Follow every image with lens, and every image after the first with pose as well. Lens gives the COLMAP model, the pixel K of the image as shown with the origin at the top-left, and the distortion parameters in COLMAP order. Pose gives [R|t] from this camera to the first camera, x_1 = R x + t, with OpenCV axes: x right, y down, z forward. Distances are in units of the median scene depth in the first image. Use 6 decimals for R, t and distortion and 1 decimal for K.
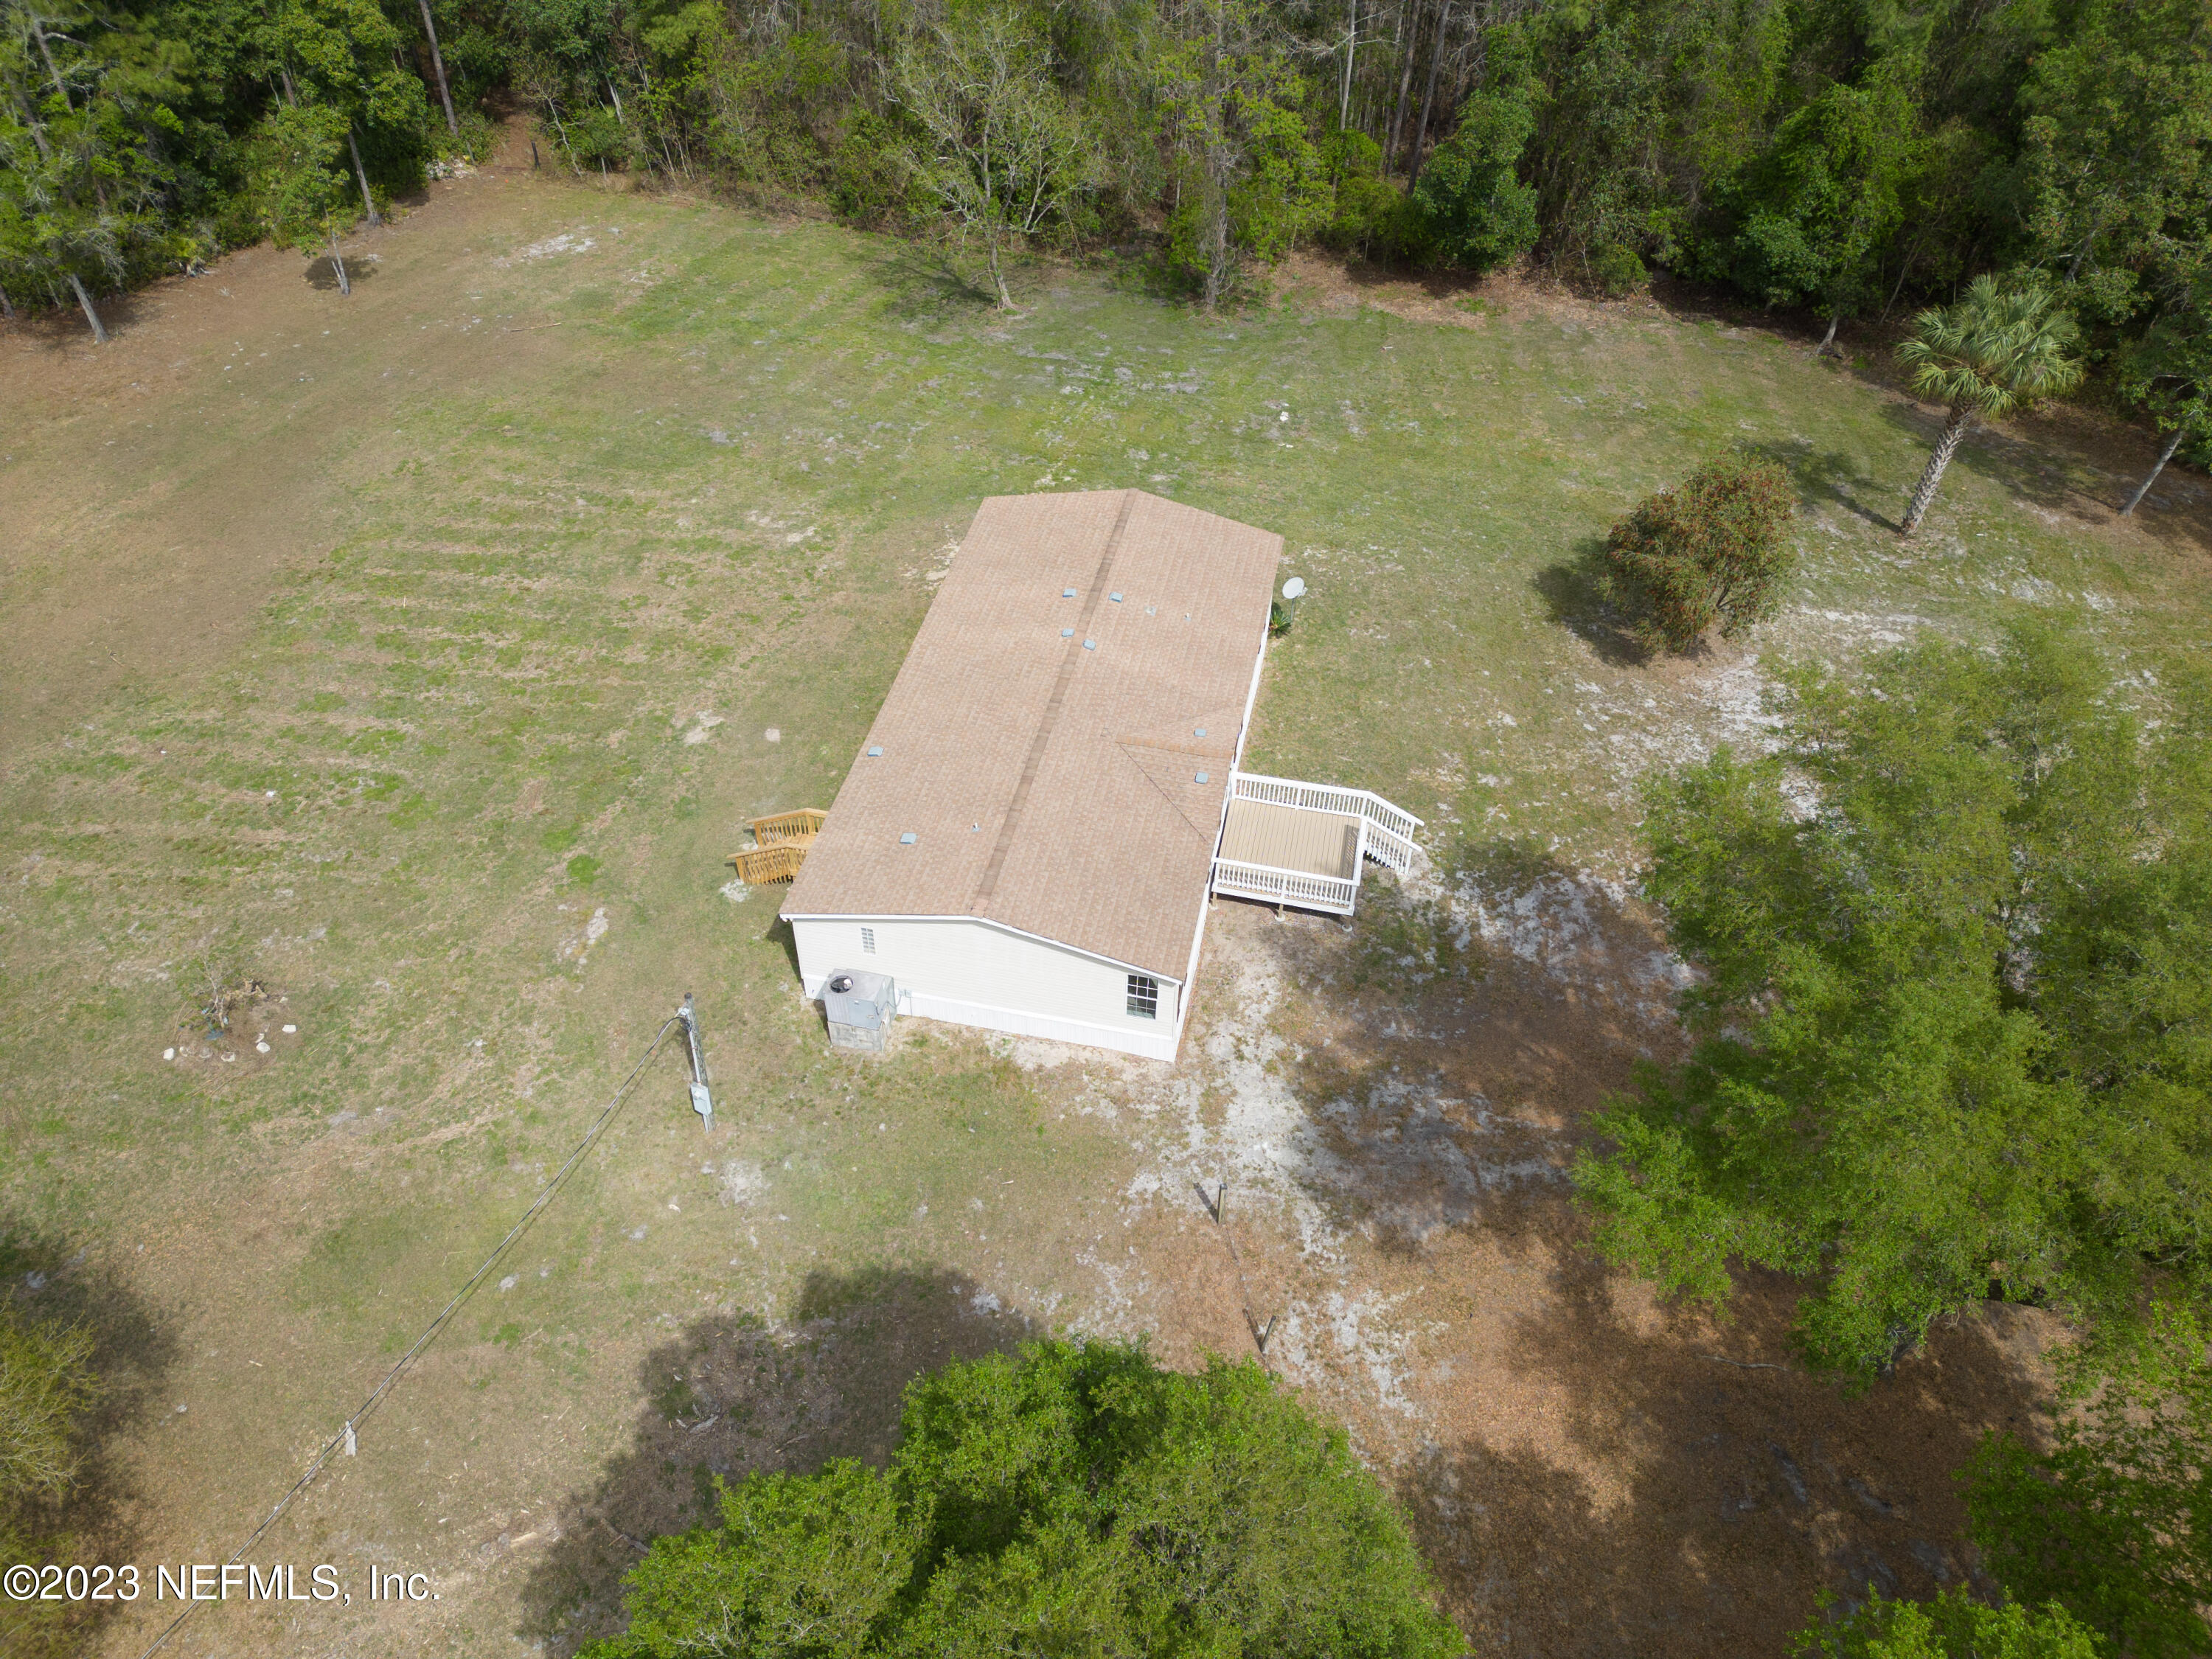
lens RADIAL K [[1546.9, 0, 1108.5], [0, 1546.9, 834.9], [0, 0, 1]] dist [0.070639, -0.061803]
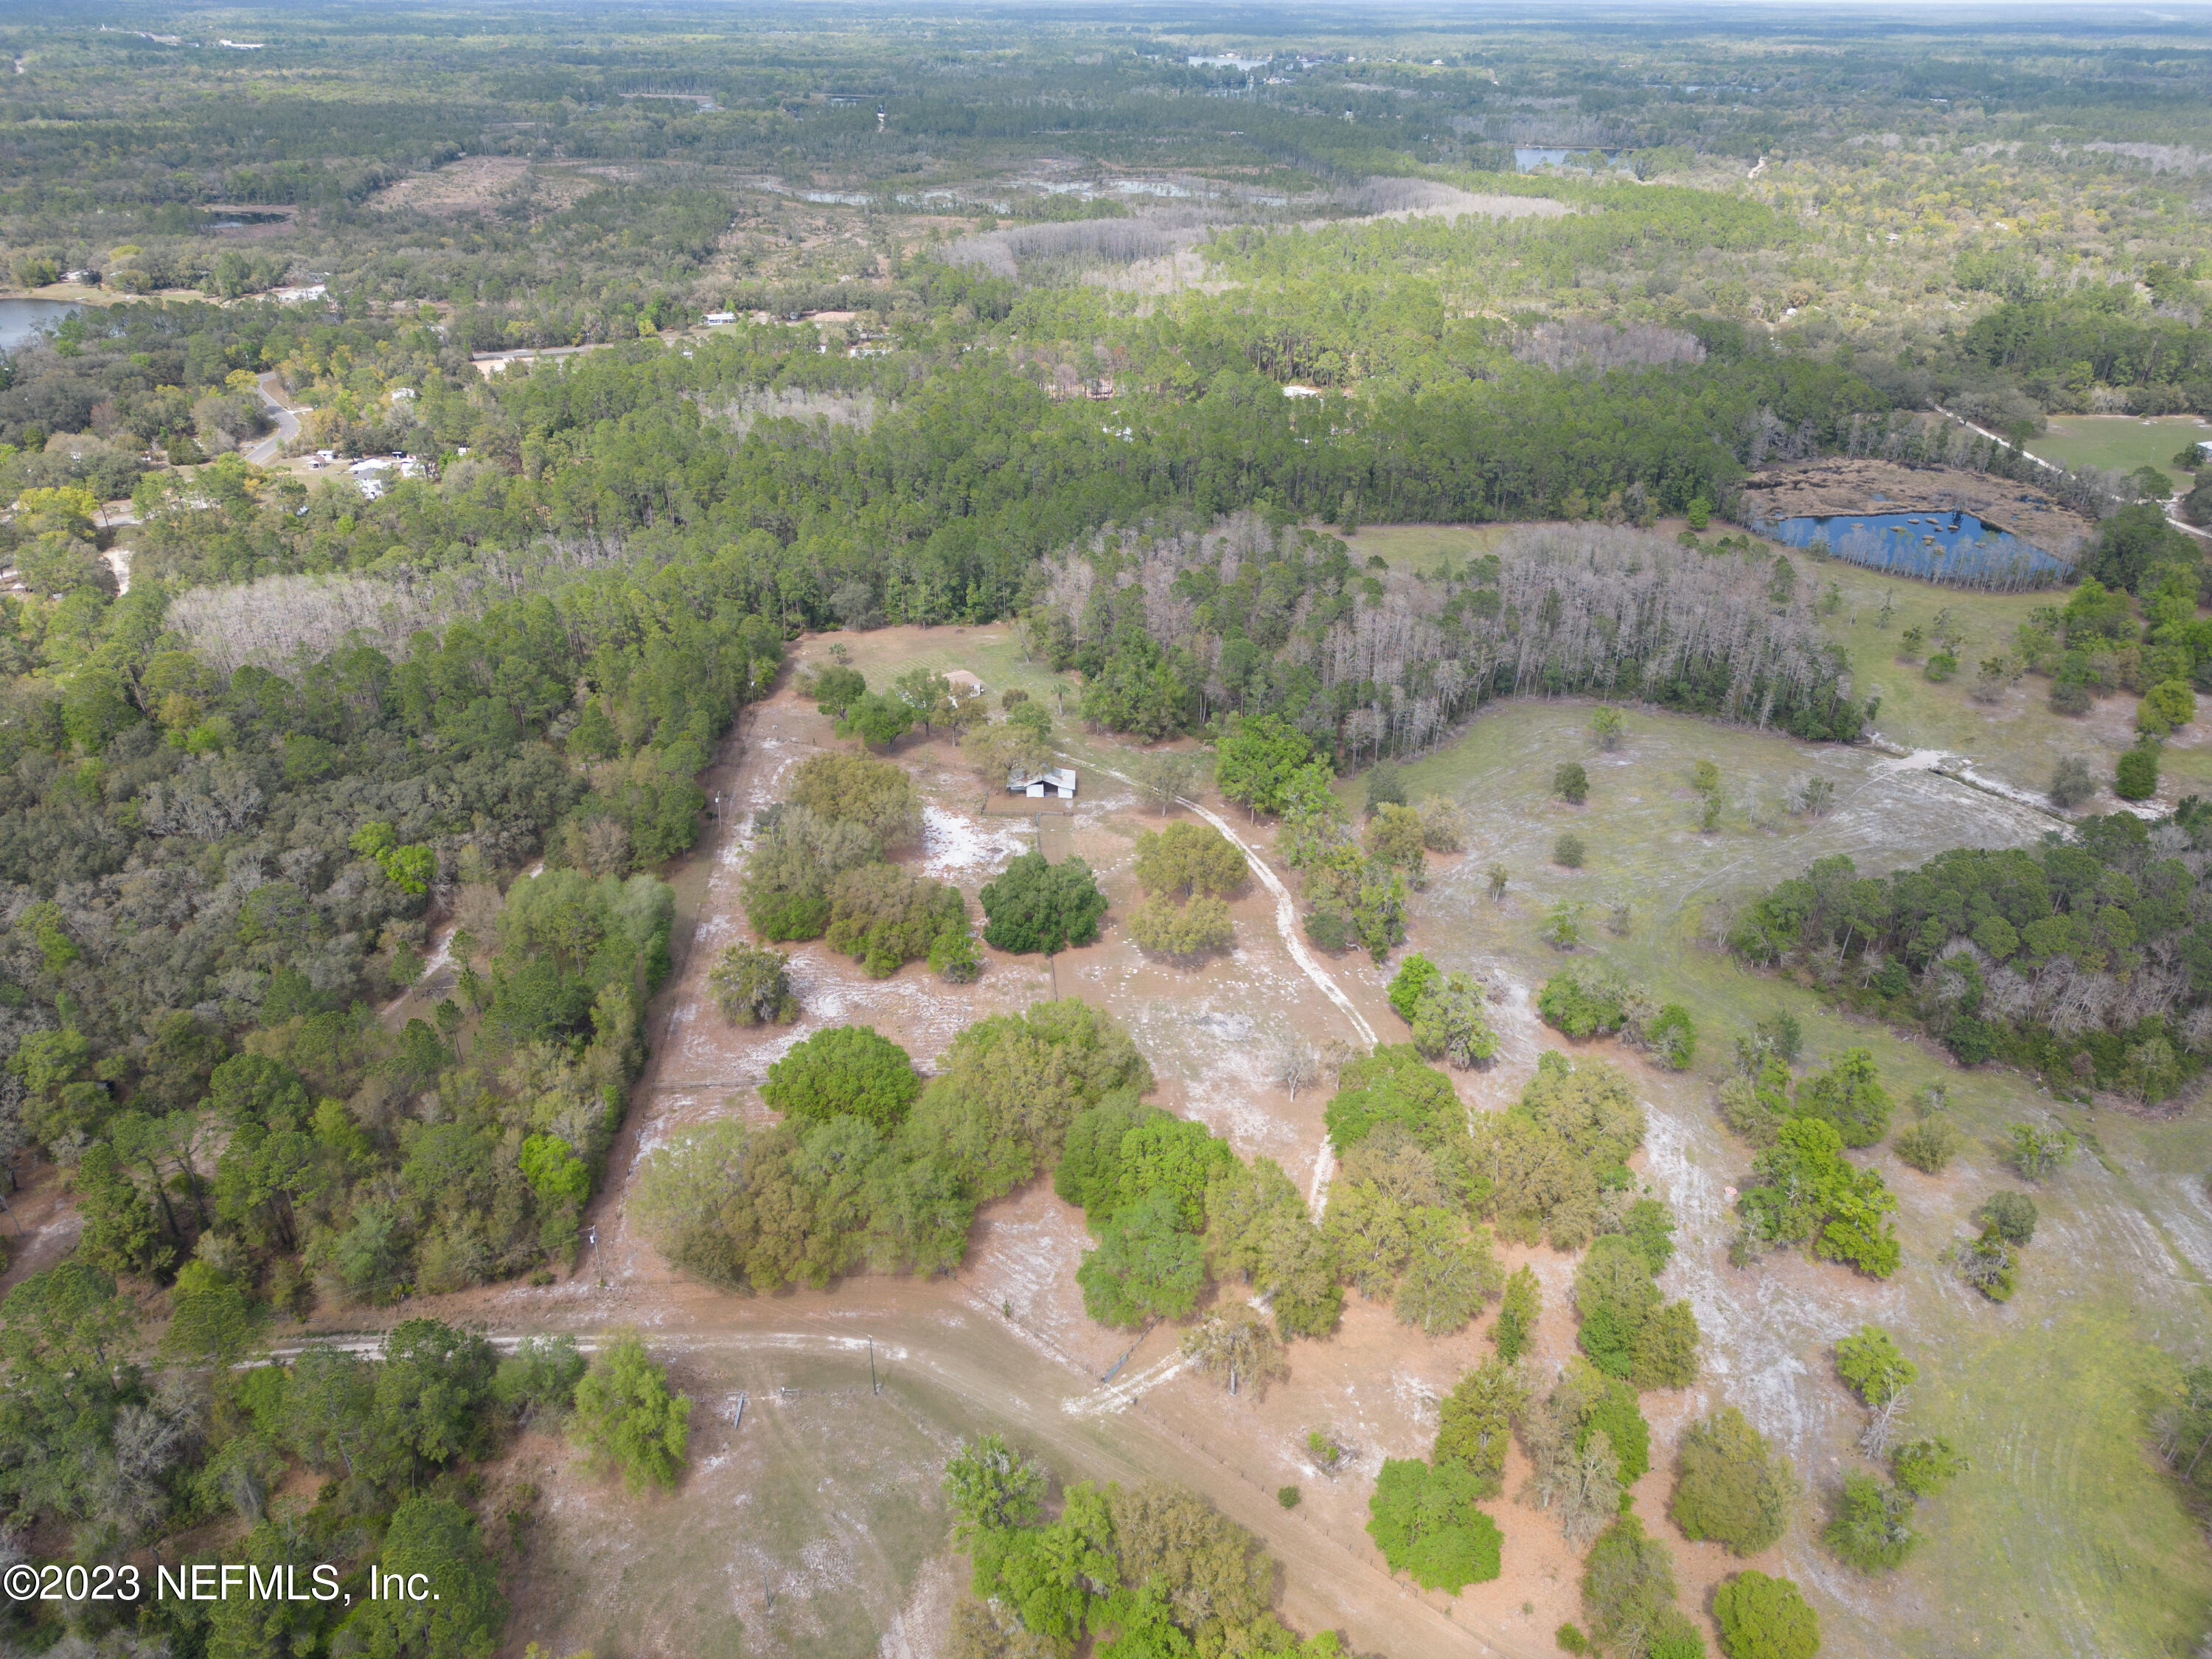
lens RADIAL K [[1558.3, 0, 1104.5], [0, 1558.3, 808.1], [0, 0, 1]] dist [0.066862, -0.056642]
pose [[0.696029, 0.320793, -0.642367, 5.267538], [-0.492043, 0.864652, -0.101346, 0.773478], [0.522913, 0.386612, 0.759667, -4.021547]]
